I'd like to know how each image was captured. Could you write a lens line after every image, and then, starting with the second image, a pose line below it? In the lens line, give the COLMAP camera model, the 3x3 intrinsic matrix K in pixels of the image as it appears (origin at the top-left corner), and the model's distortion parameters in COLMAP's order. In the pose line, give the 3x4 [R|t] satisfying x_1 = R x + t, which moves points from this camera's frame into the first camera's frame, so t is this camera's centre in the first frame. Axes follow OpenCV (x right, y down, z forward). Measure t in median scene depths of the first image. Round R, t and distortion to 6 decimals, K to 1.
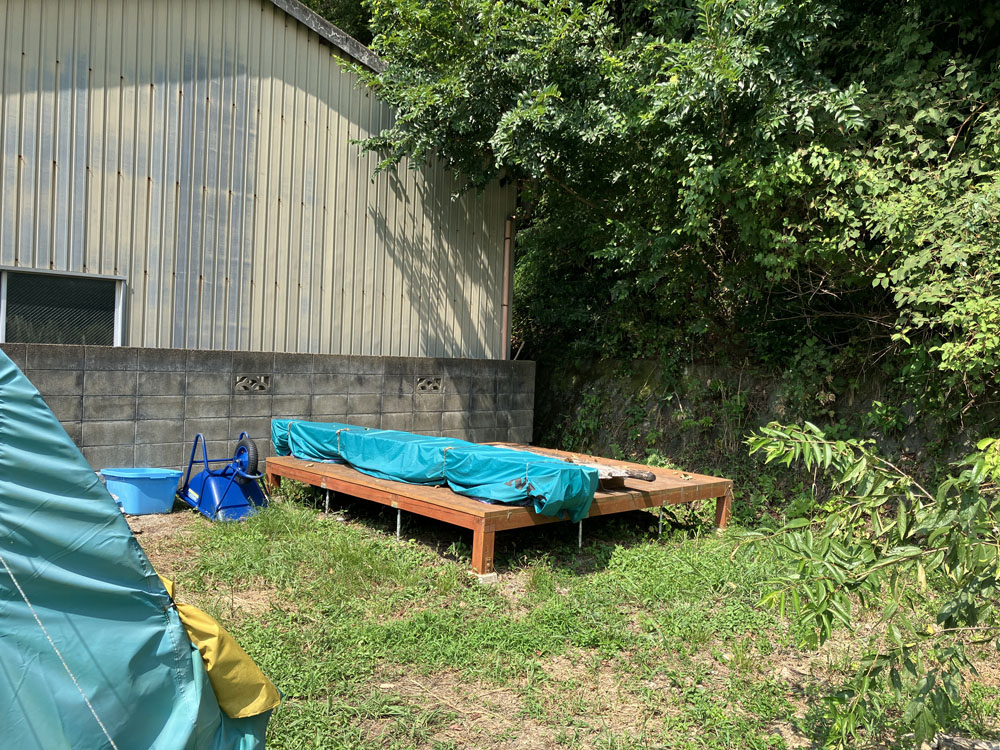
lens RADIAL K [[798.0, 0, 500.0], [0, 798.0, 375.0], [0, 0, 1]] dist [0.008578, 0.003352]
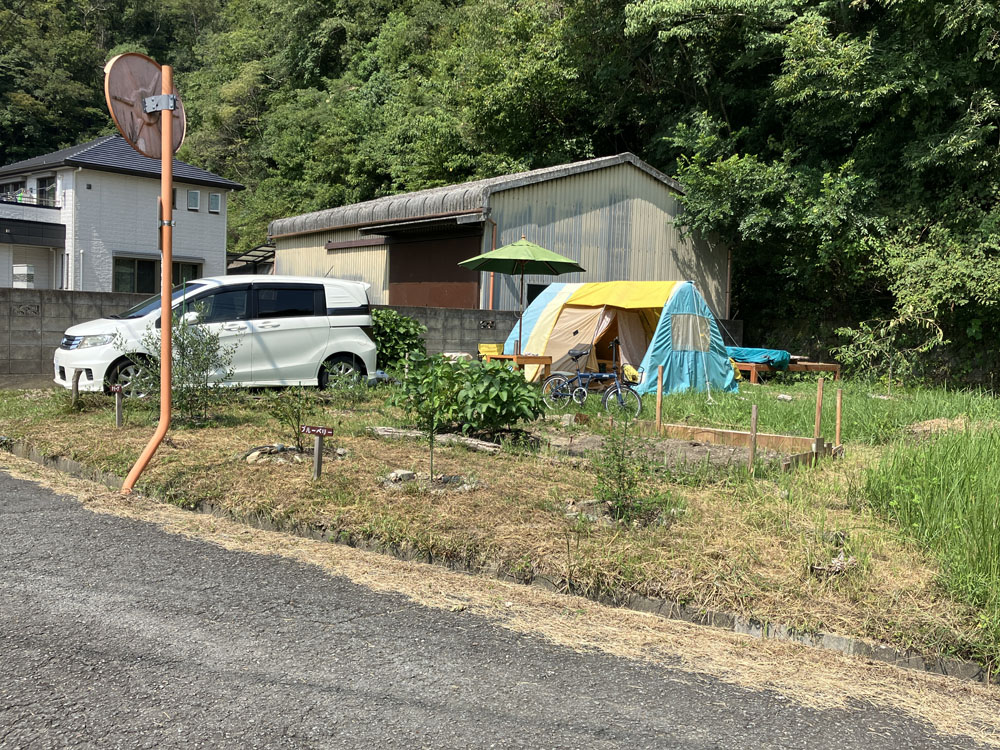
lens RADIAL K [[931.2, 0, 498.5], [0, 931.2, 344.6], [0, 0, 1]] dist [0.012211, 0.007235]
pose [[0.994111, -0.003674, -0.108302, -0.421398], [0.003124, 0.999981, -0.005252, 0.073320], [0.108319, 0.004883, 0.994104, -1.862037]]
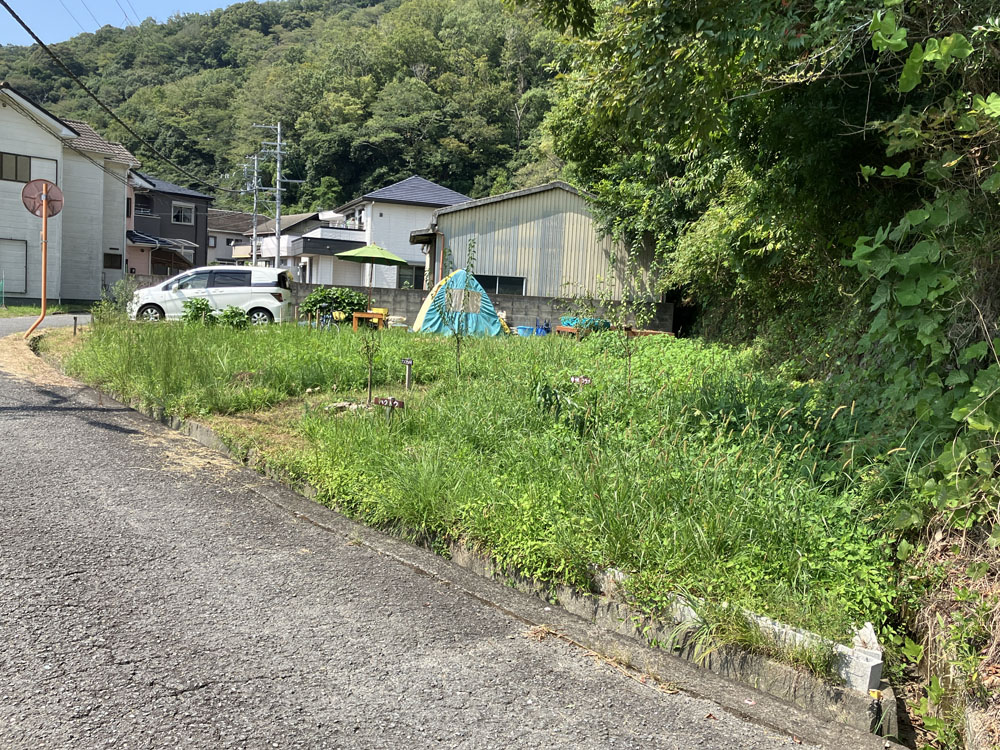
lens RADIAL K [[920.9, 0, 500.0], [0, 920.9, 375.0], [0, 0, 1]] dist [0.129677, 0.002520]
pose [[0.800348, 0.043571, -0.597951, 1.869043], [-0.034963, 0.999050, 0.026001, 0.210551], [0.598516, 0.000096, 0.801111, -2.306954]]
